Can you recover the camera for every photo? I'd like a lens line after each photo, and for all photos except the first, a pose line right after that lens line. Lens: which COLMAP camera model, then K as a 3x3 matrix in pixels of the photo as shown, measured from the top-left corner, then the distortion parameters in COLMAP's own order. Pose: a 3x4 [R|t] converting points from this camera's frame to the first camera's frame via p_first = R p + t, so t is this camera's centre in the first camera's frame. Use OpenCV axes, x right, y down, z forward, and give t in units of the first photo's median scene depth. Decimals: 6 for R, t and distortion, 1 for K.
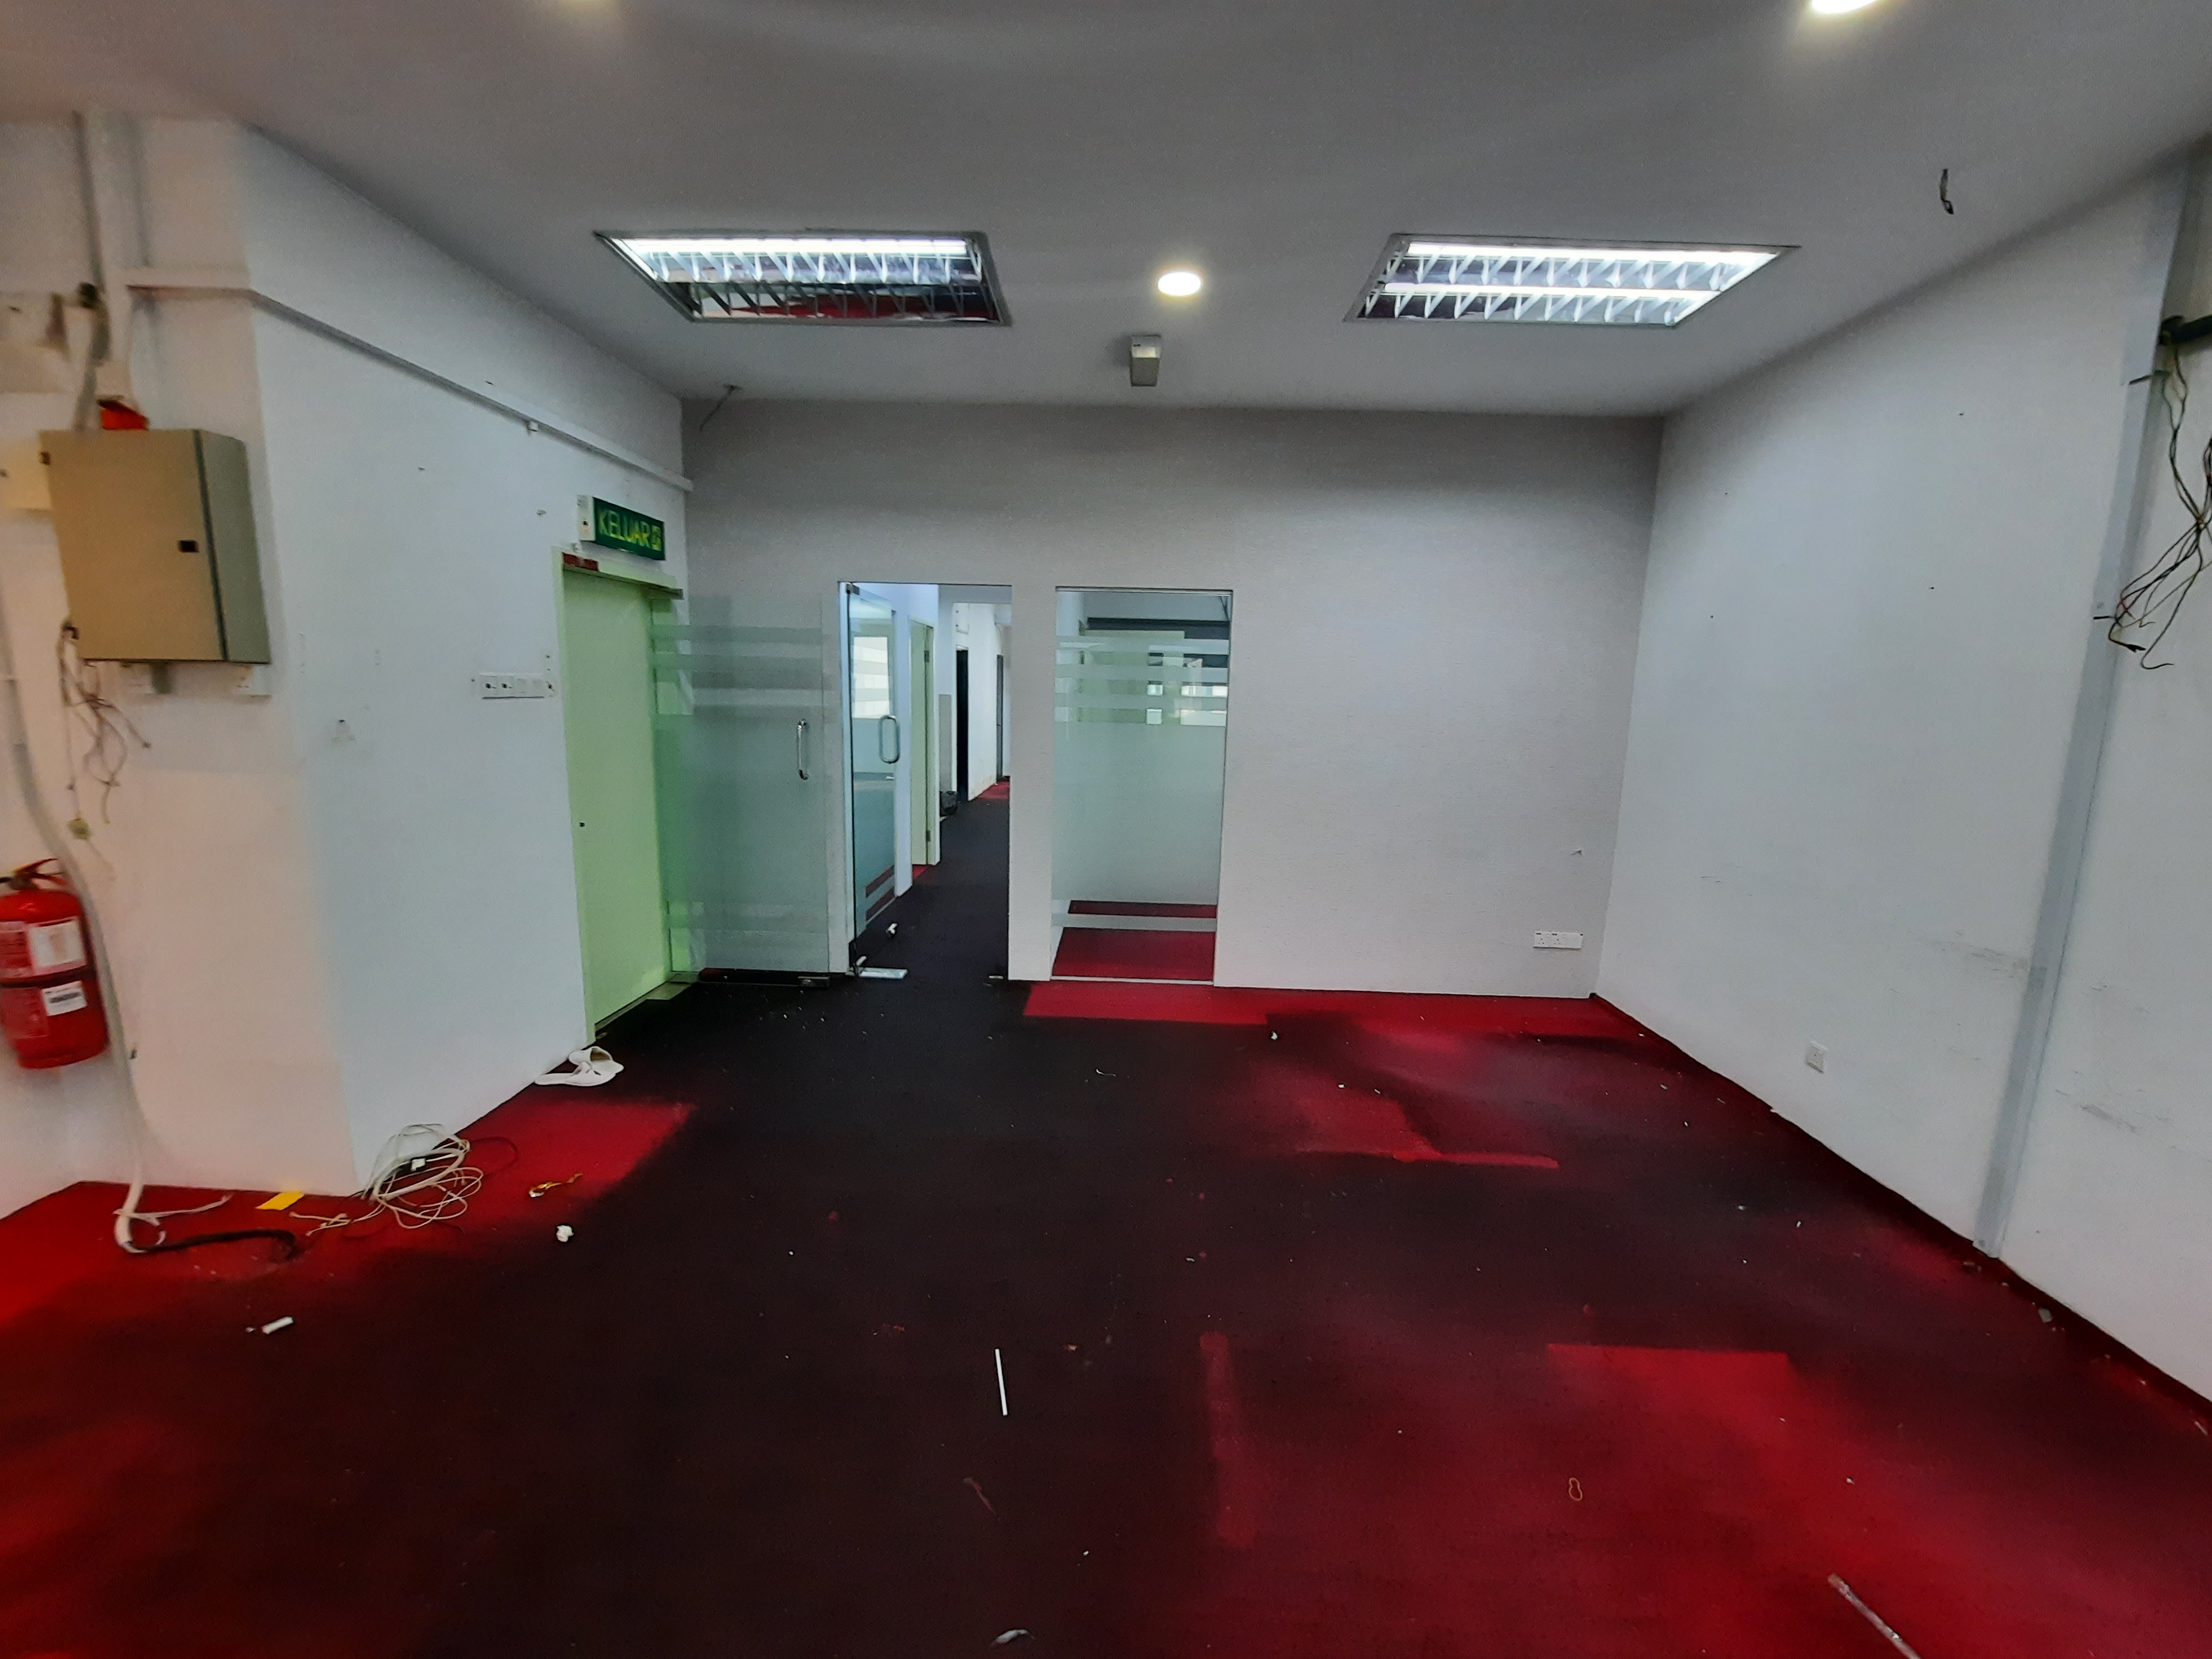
lens RADIAL K [[884.6, 0, 1100.0], [0, 884.6, 842.2], [0, 0, 1]] dist [-0.021649, 0.000180]
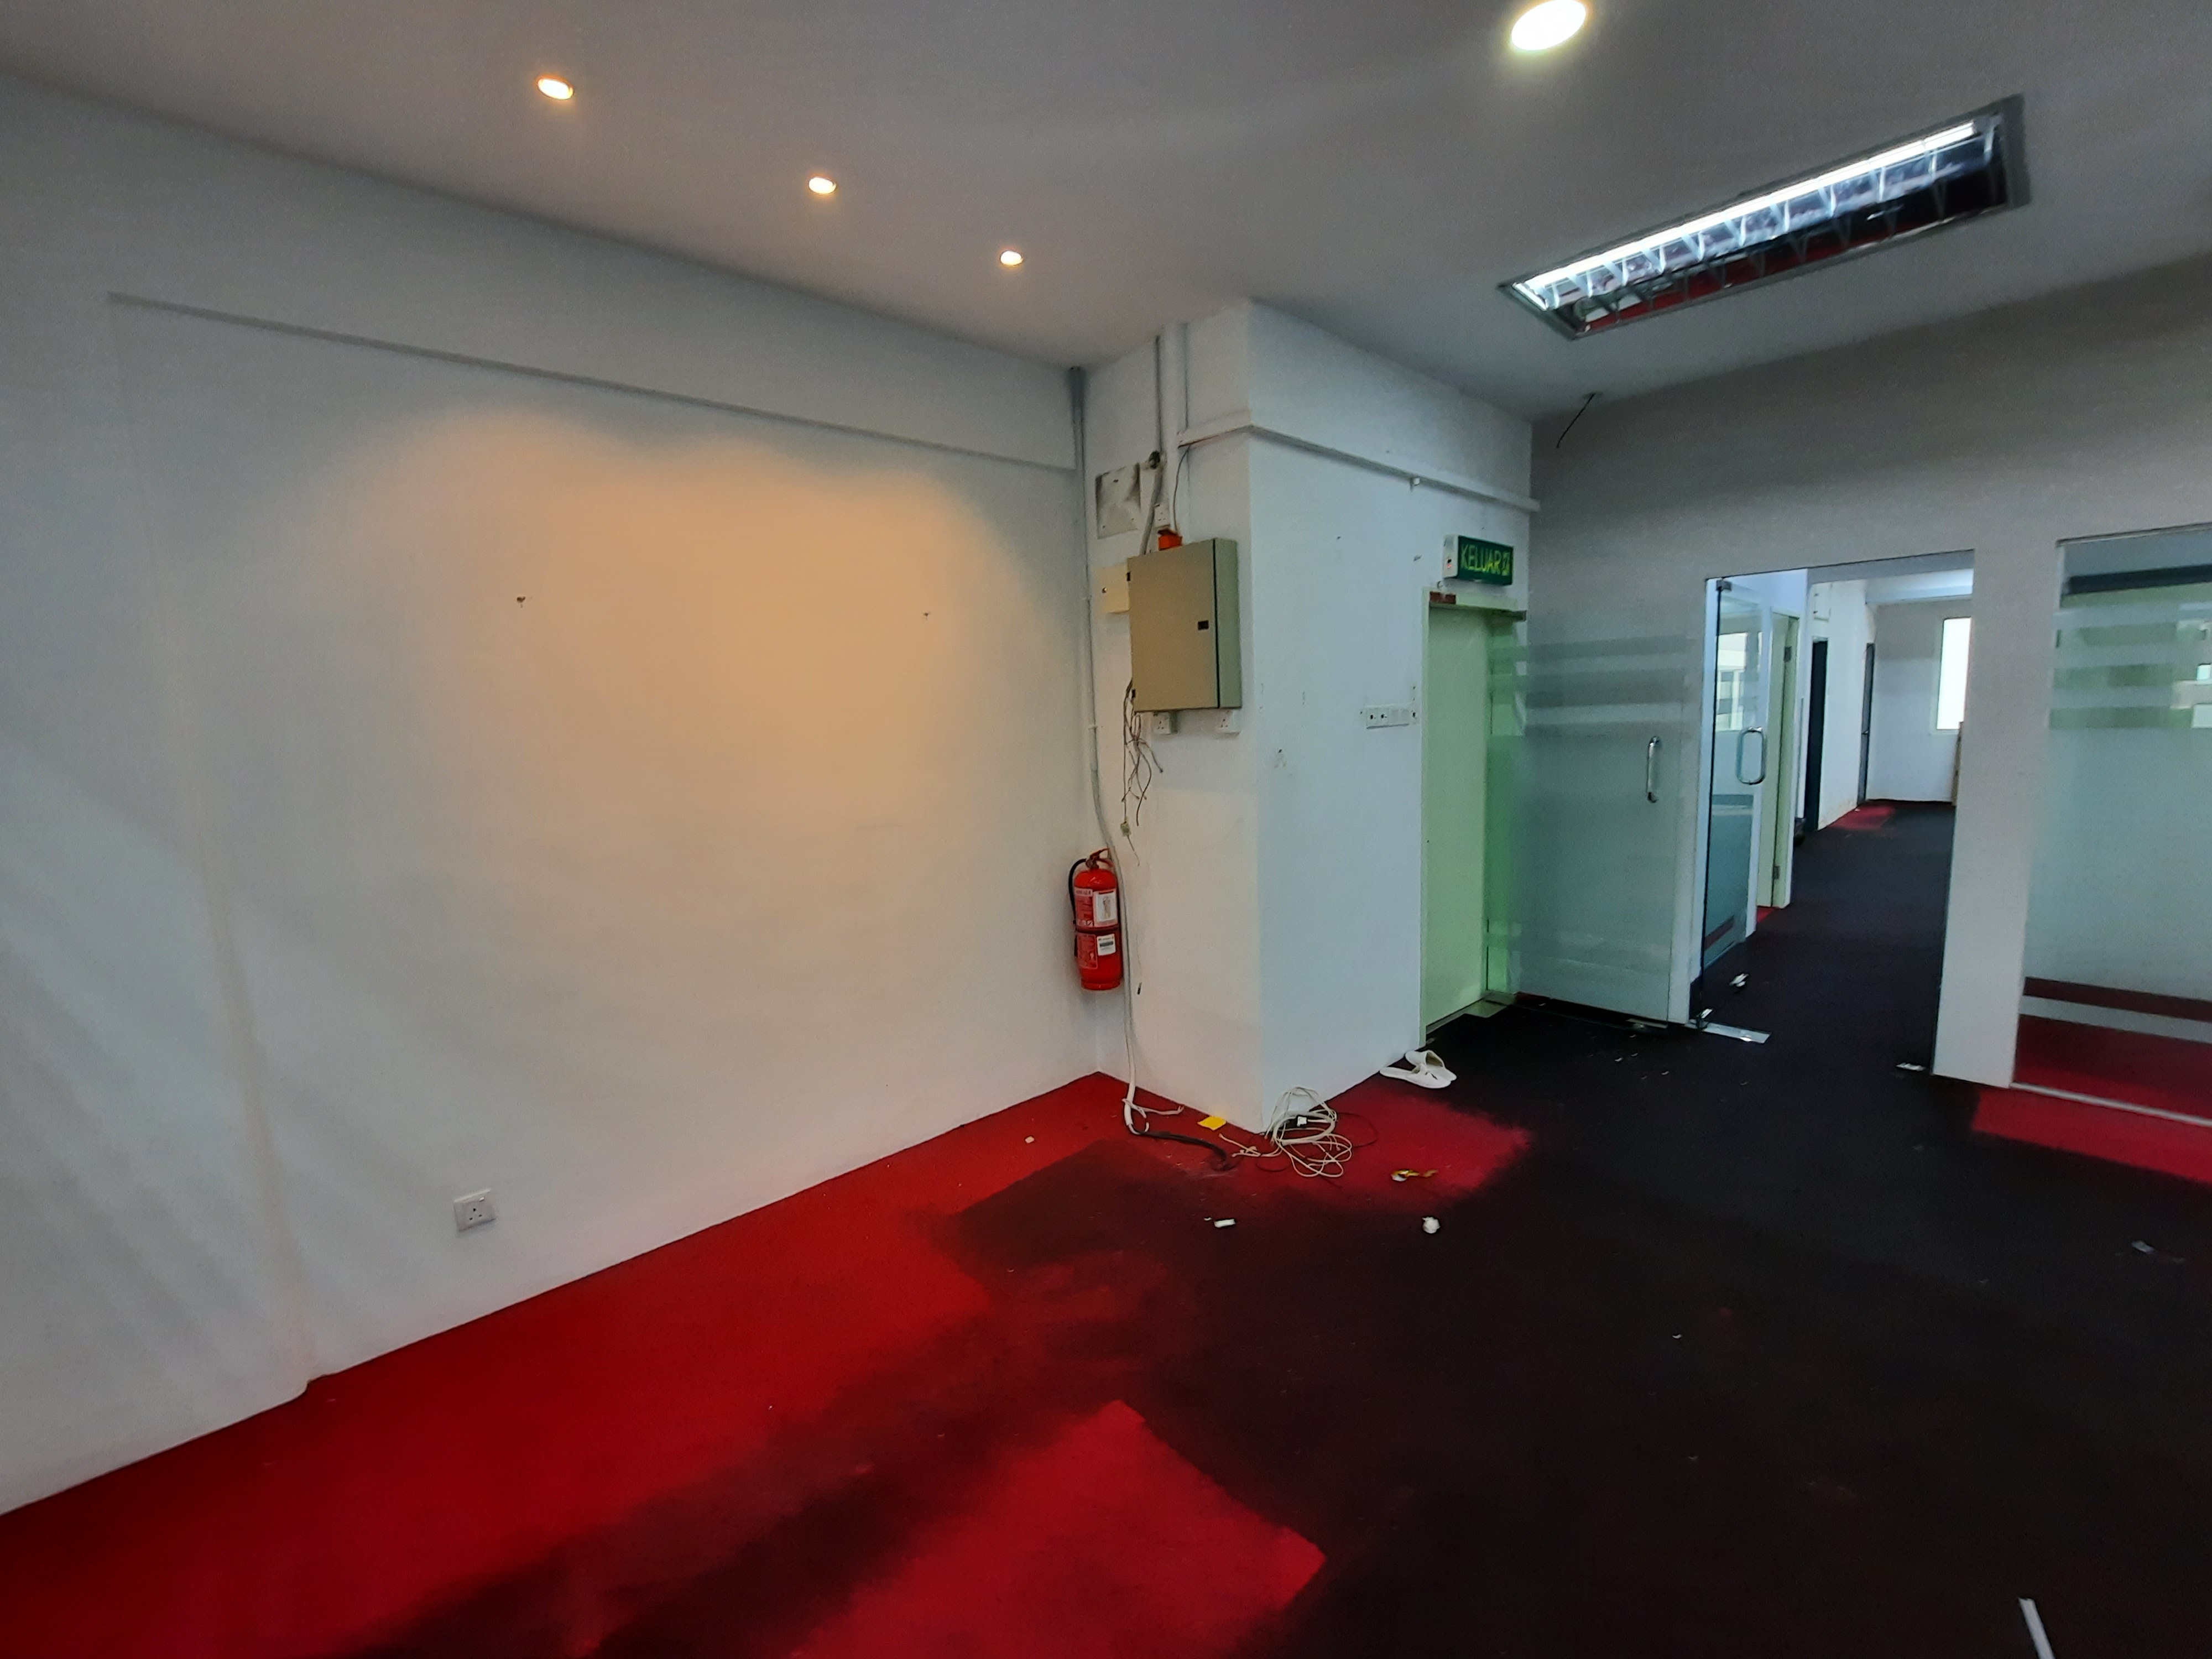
lens RADIAL K [[894.4, 0, 1106.0], [0, 894.4, 829.5], [0, 0, 1]] dist [-0.020822, -0.000326]
pose [[0.689933, 0.038937, -0.722826, -0.096457], [-0.064300, 0.997902, -0.007620, -0.000837], [0.721012, 0.051735, 0.690988, -0.049439]]
